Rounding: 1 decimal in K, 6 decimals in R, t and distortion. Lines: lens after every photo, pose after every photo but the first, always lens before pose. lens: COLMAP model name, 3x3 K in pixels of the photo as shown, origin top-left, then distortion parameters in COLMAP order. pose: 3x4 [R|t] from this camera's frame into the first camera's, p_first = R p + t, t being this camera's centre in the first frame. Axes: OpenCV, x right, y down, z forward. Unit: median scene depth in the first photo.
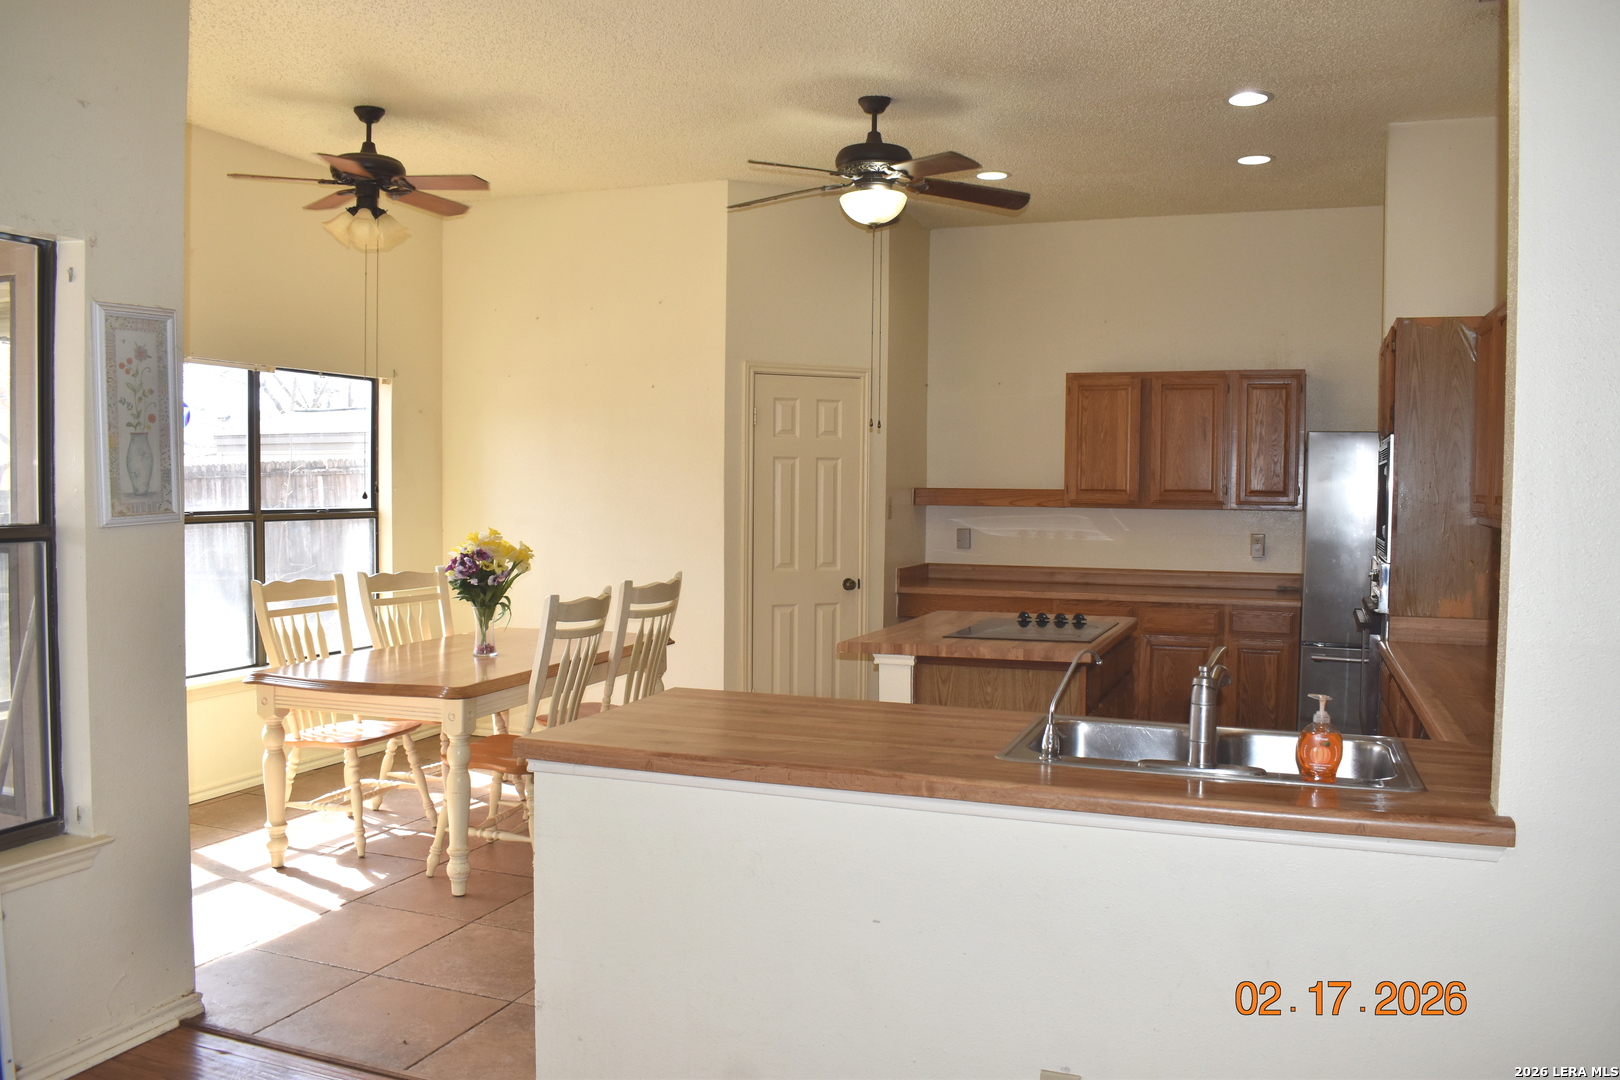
lens RADIAL K [[1249.6, 0, 820.7], [0, 1249.6, 541.4], [0, 0, 1]] dist [-0.066775, -0.001809]
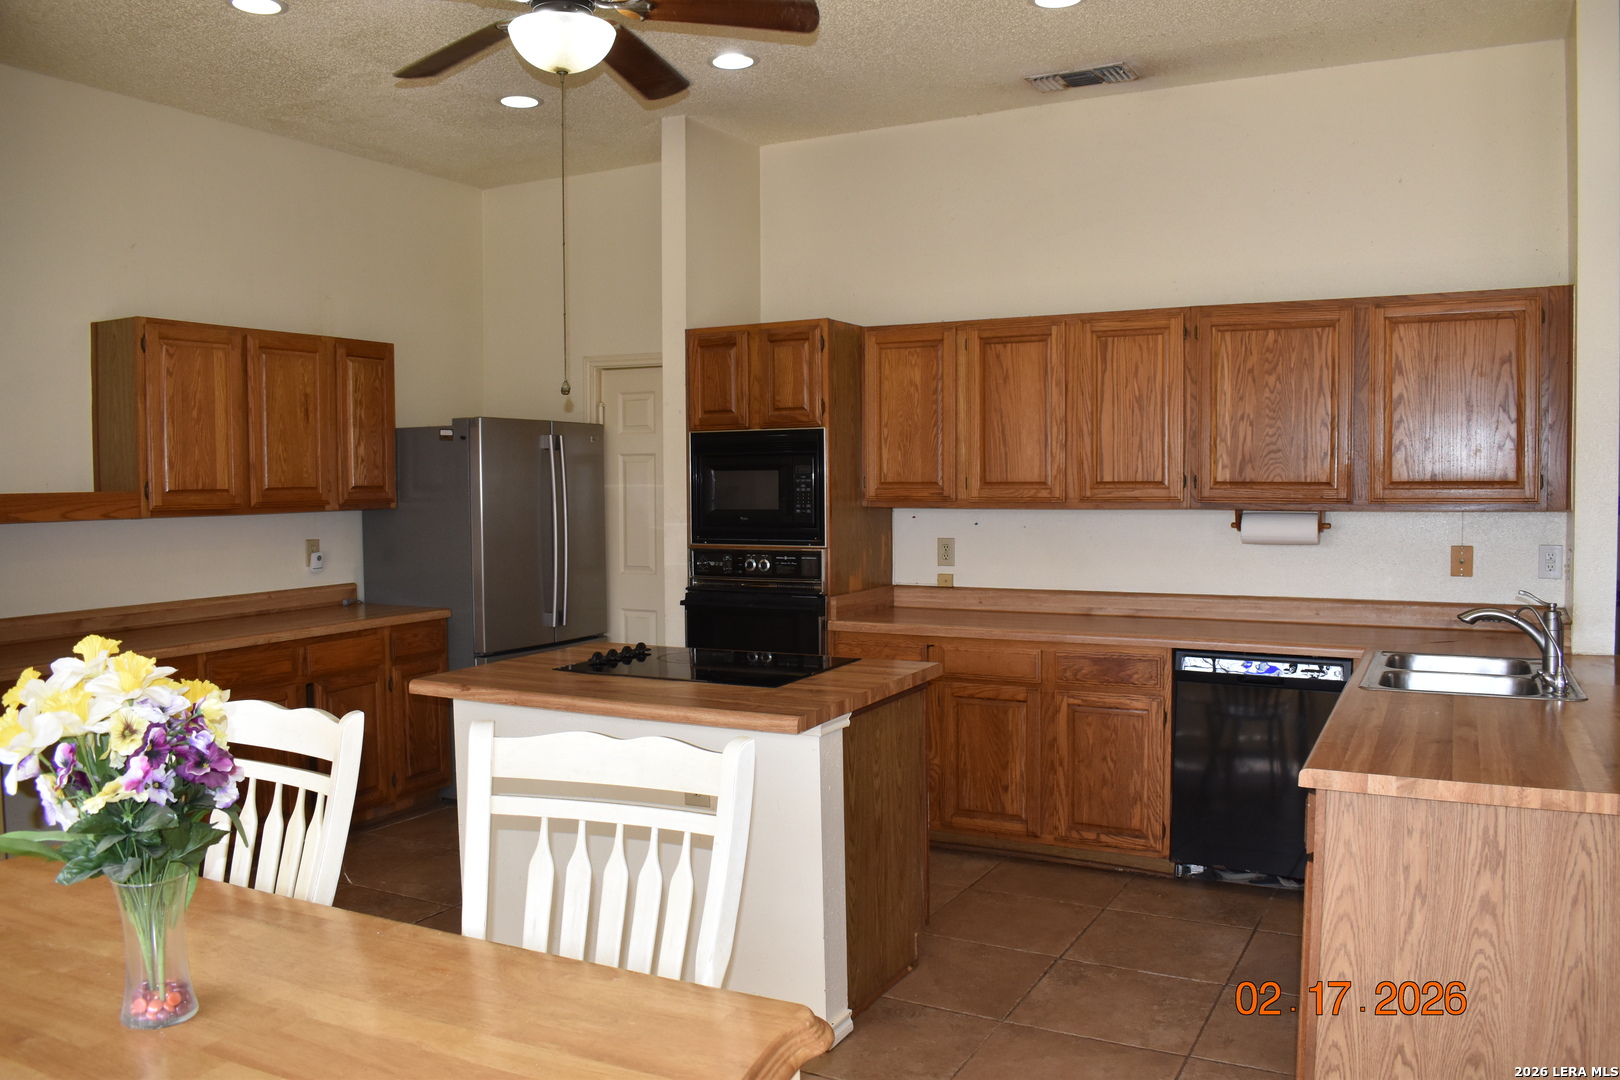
lens RADIAL K [[1249.6, 0, 820.7], [0, 1249.6, 541.4], [0, 0, 1]] dist [-0.066775, -0.001809]
pose [[0.575586, -0.045366, 0.816482, -0.138155], [0.044163, 0.998727, 0.024358, -0.013711], [-0.816548, 0.022038, 0.576857, 0.313574]]
